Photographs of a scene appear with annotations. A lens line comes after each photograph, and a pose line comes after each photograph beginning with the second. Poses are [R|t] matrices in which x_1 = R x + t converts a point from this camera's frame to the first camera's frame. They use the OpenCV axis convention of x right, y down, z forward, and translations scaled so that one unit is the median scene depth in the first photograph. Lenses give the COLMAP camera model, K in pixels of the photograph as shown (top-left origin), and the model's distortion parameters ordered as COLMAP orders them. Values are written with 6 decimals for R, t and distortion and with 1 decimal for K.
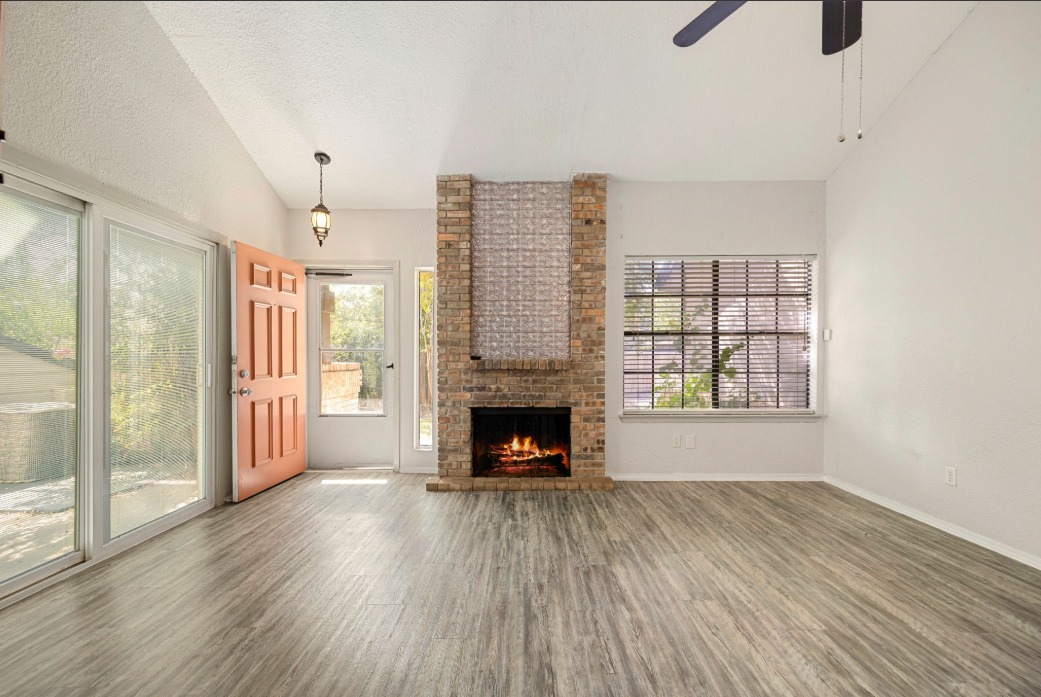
lens RADIAL K [[423.5, 0, 526.3], [0, 423.5, 353.2], [0, 0, 1]] dist [0.011806, -0.000363]
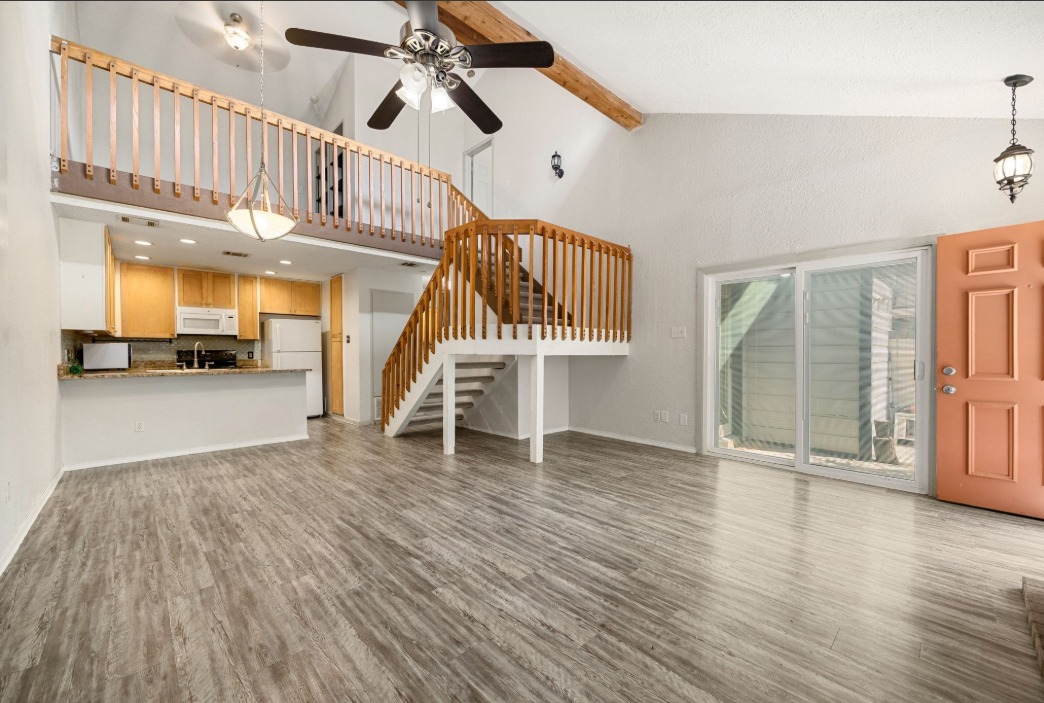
lens RADIAL K [[415.6, 0, 527.8], [0, 415.6, 358.7], [0, 0, 1]] dist [-0.006946, -0.000946]
pose [[-0.724306, 0.002894, -0.689473, 0.579385], [0.004746, 0.999988, -0.000787, 0.016130], [0.689462, -0.003842, -0.724311, 0.896438]]
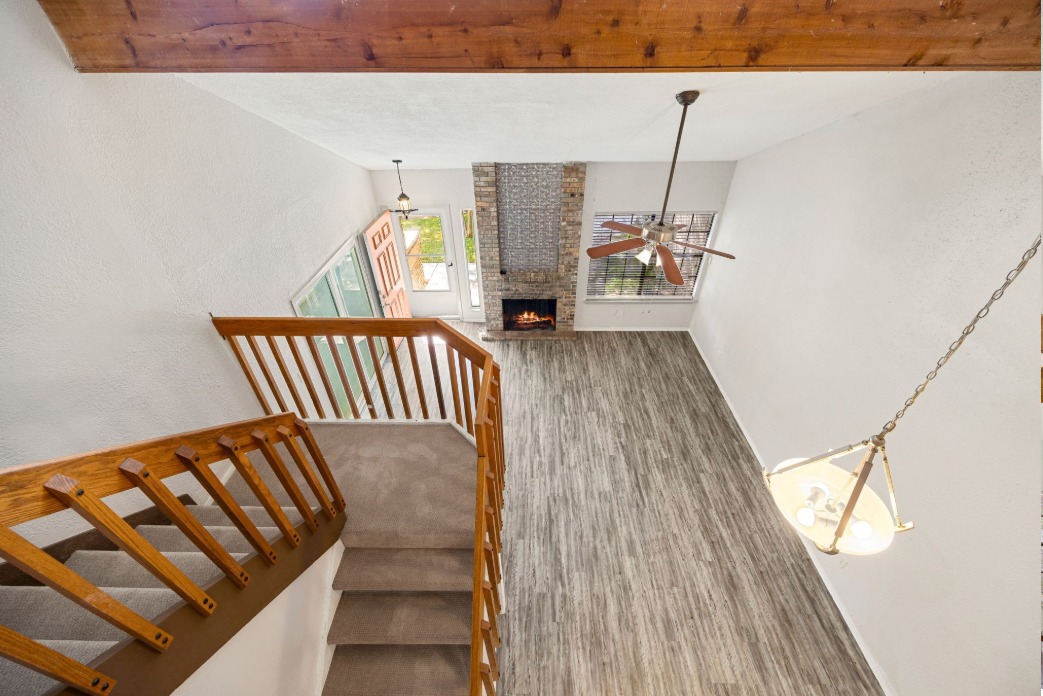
lens RADIAL K [[402.9, 0, 525.2], [0, 402.9, 338.6], [0, 0, 1]] dist [-0.003060, 0.000054]
pose [[0.999859, 0.004230, -0.016229, -0.000671], [0.006237, 0.804505, 0.593913, -0.763188], [0.015569, -0.593930, 0.804366, -0.490365]]
